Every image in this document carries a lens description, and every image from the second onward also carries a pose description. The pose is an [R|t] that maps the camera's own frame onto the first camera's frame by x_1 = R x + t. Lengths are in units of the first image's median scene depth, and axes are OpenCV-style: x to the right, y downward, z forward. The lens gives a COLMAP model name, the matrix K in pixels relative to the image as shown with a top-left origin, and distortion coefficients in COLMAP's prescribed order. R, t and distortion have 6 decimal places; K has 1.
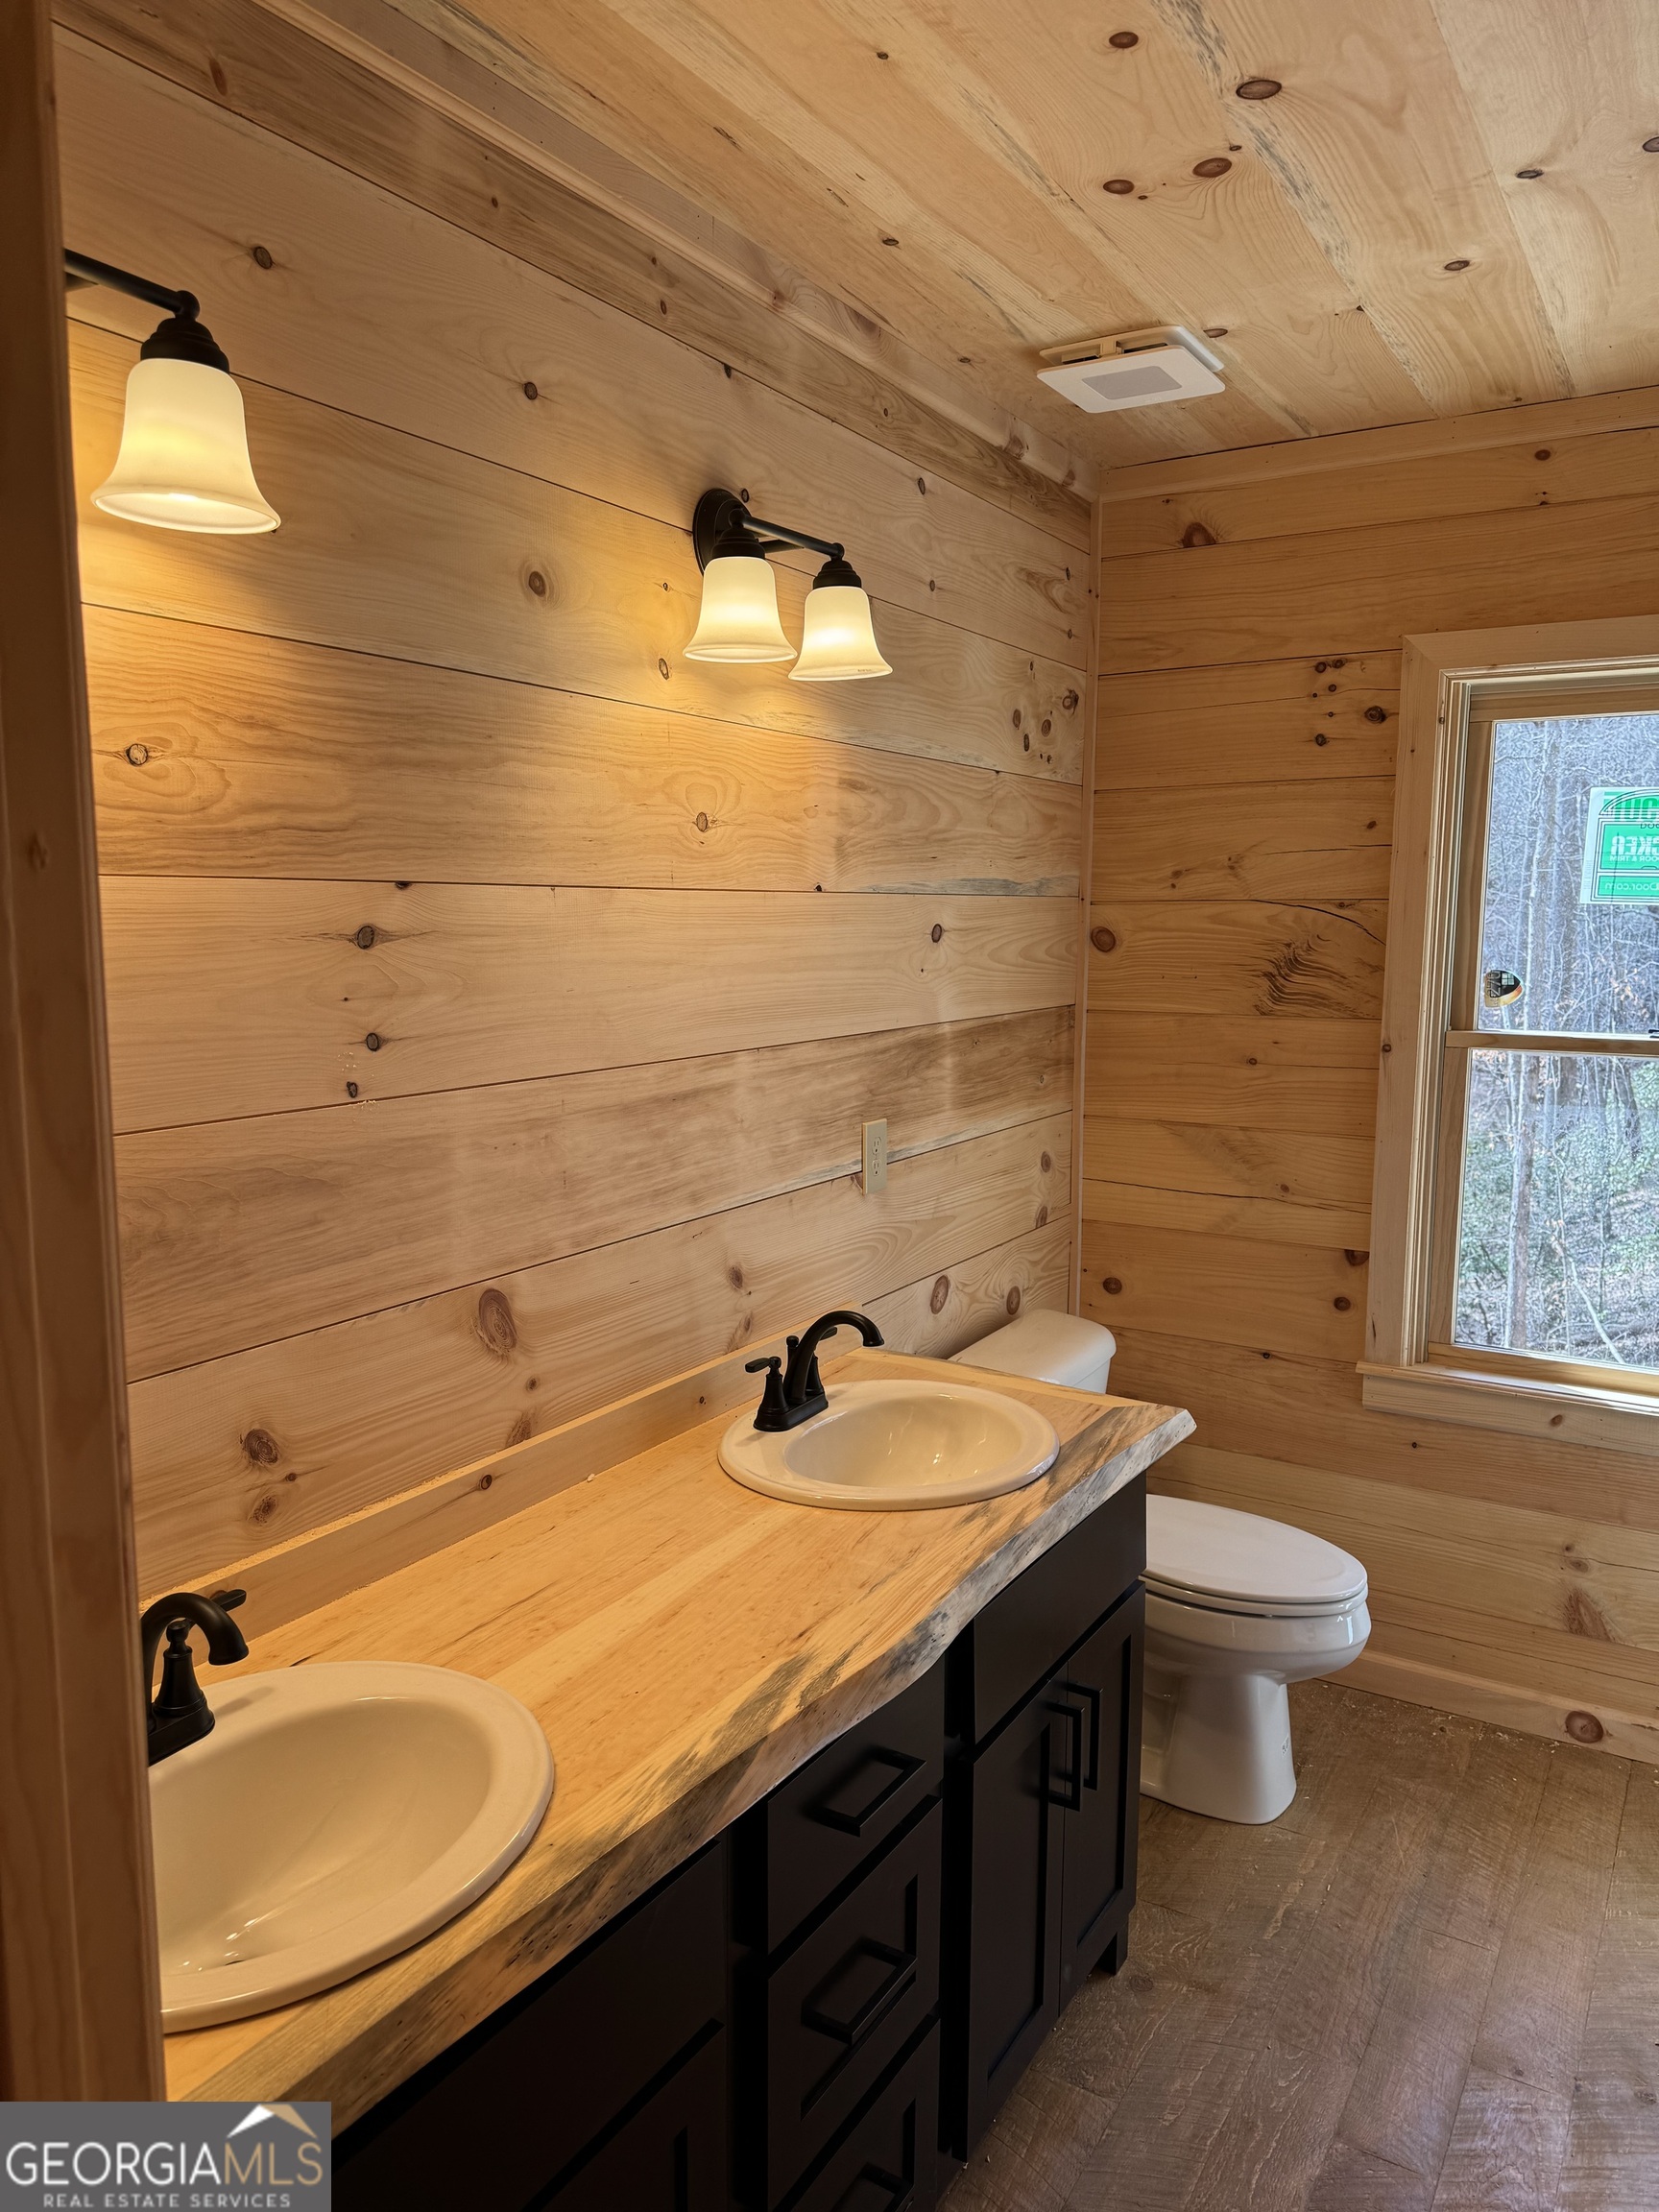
lens RADIAL K [[1553.4, 0, 822.9], [0, 1553.4, 1119.7], [0, 0, 1]] dist [0.072551, -0.093400]
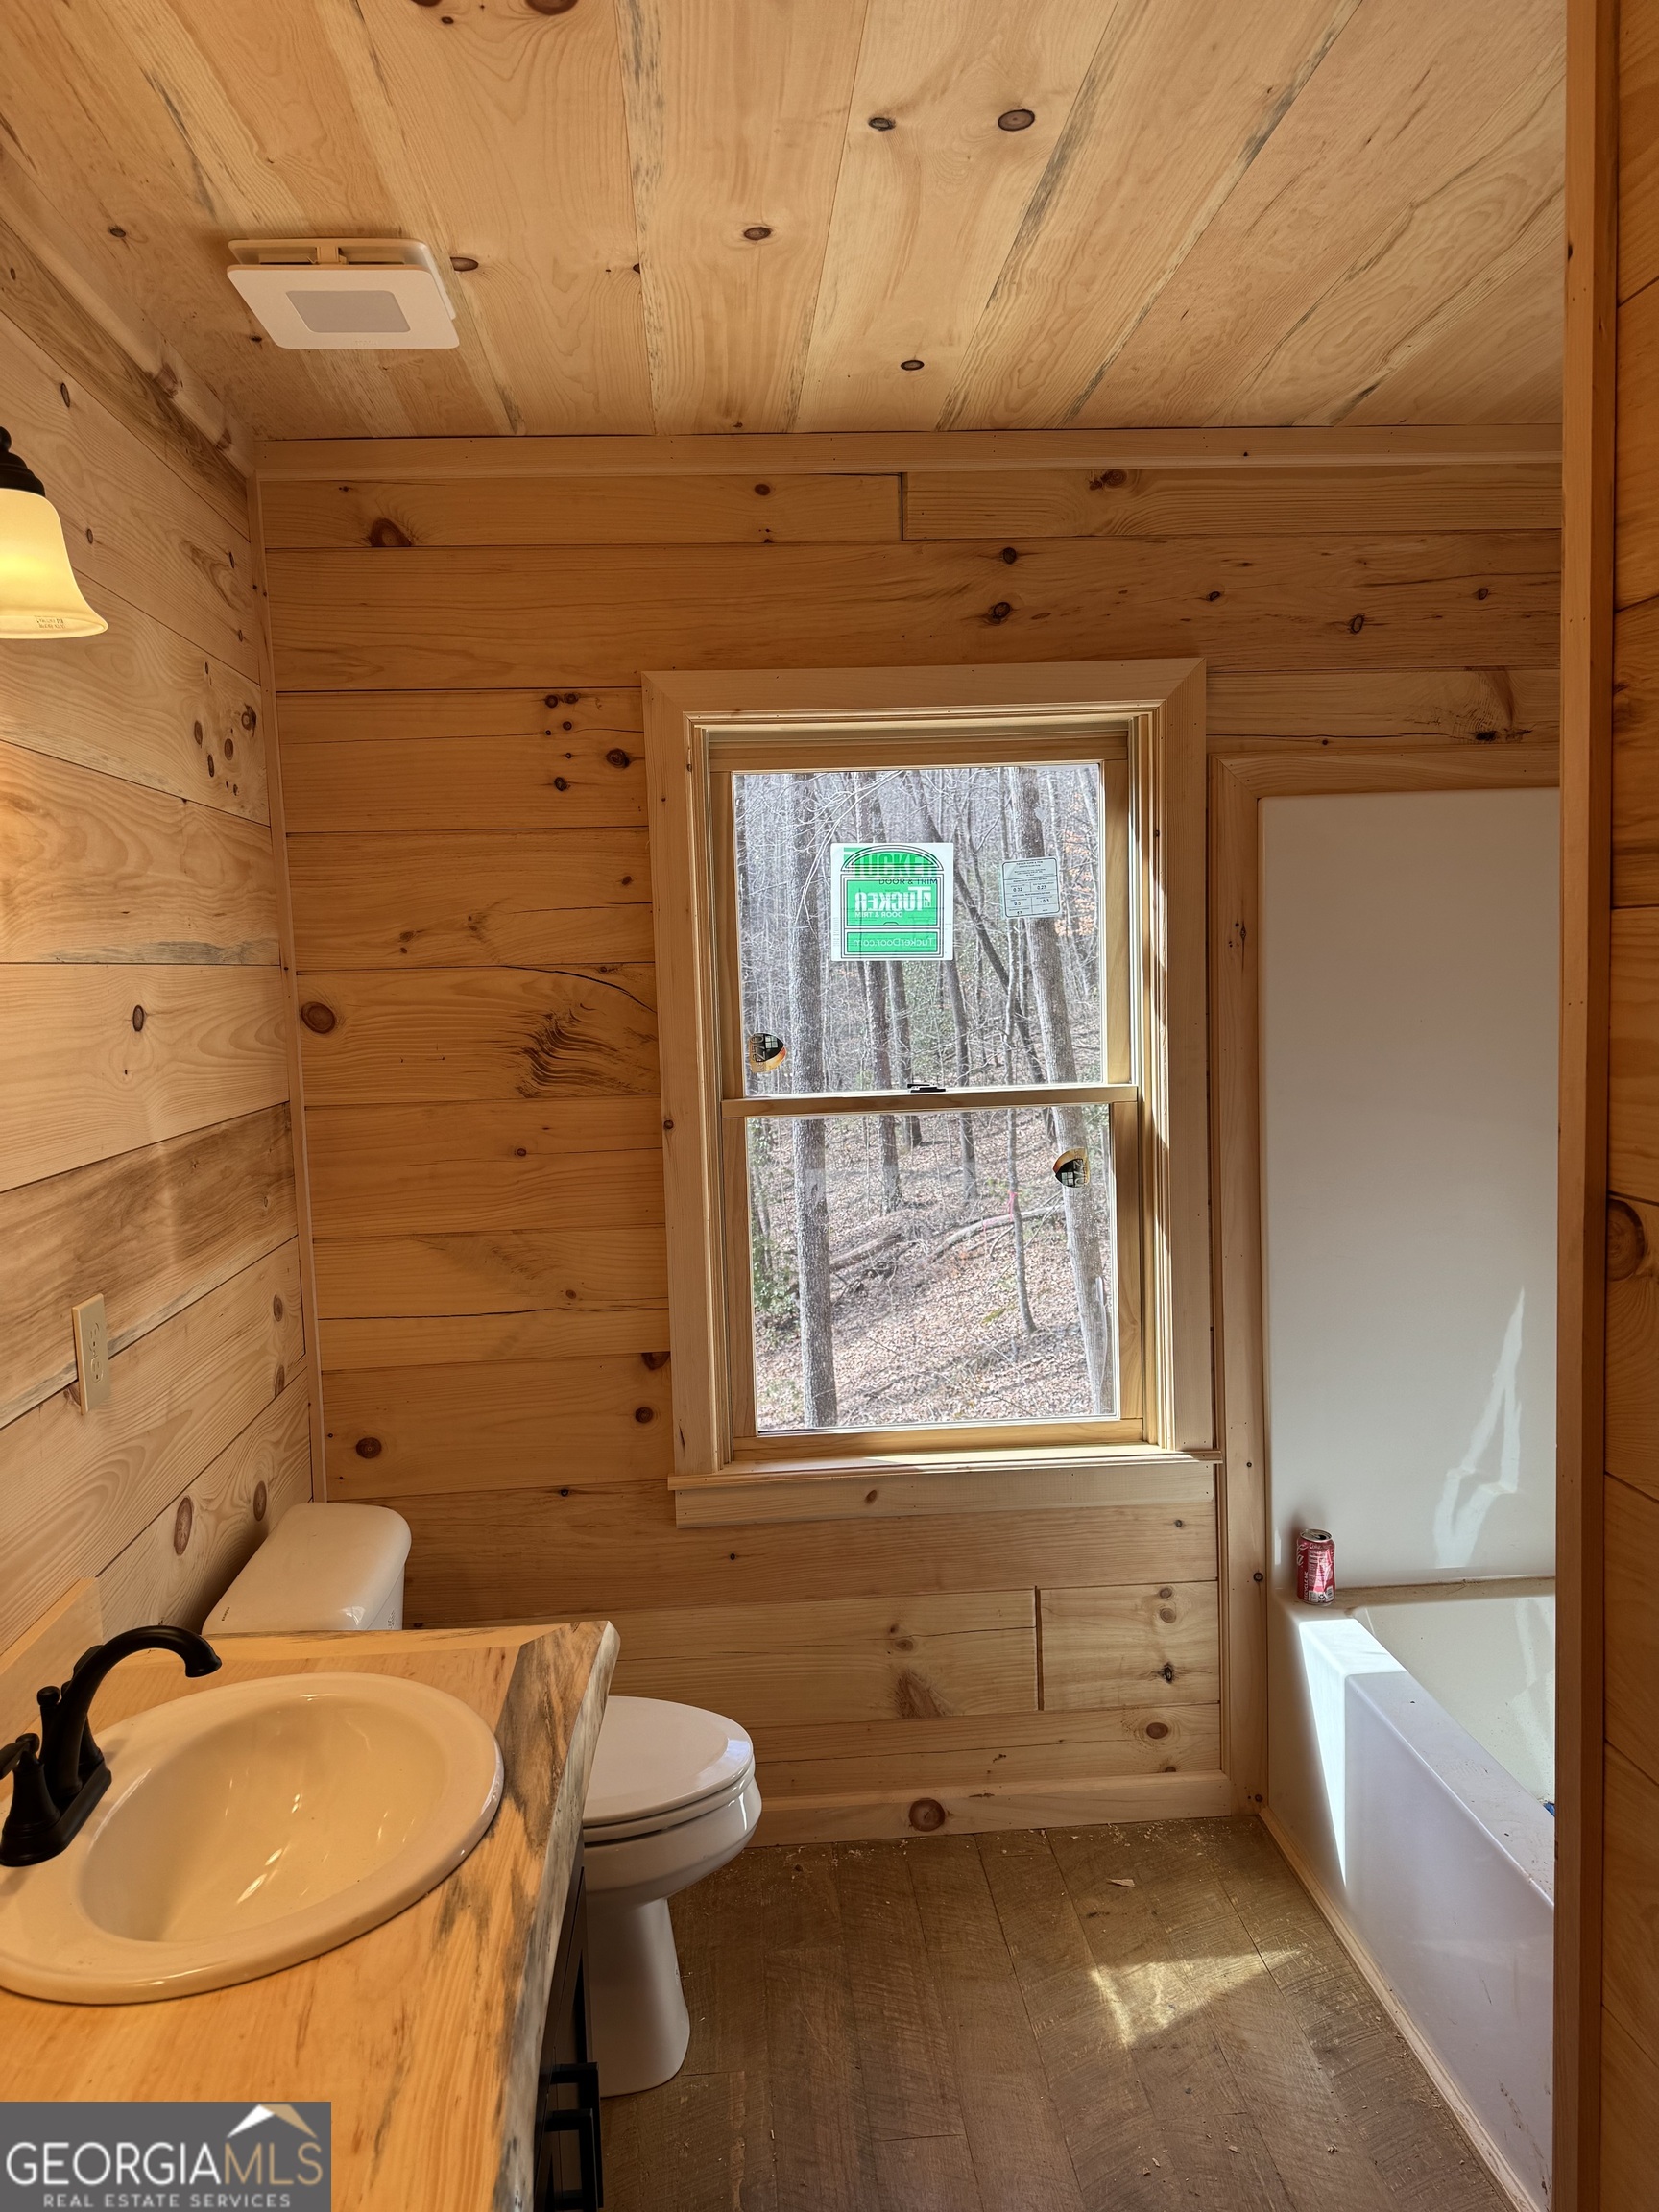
lens RADIAL K [[1553.4, 0, 834.9], [0, 1553.4, 1102.2], [0, 0, 1]] dist [0.072551, -0.093400]
pose [[0.817583, -0.078921, 0.570377, -0.074303], [0.111393, 0.993529, -0.022199, -0.029468], [-0.564934, 0.081685, 0.821083, 0.223797]]
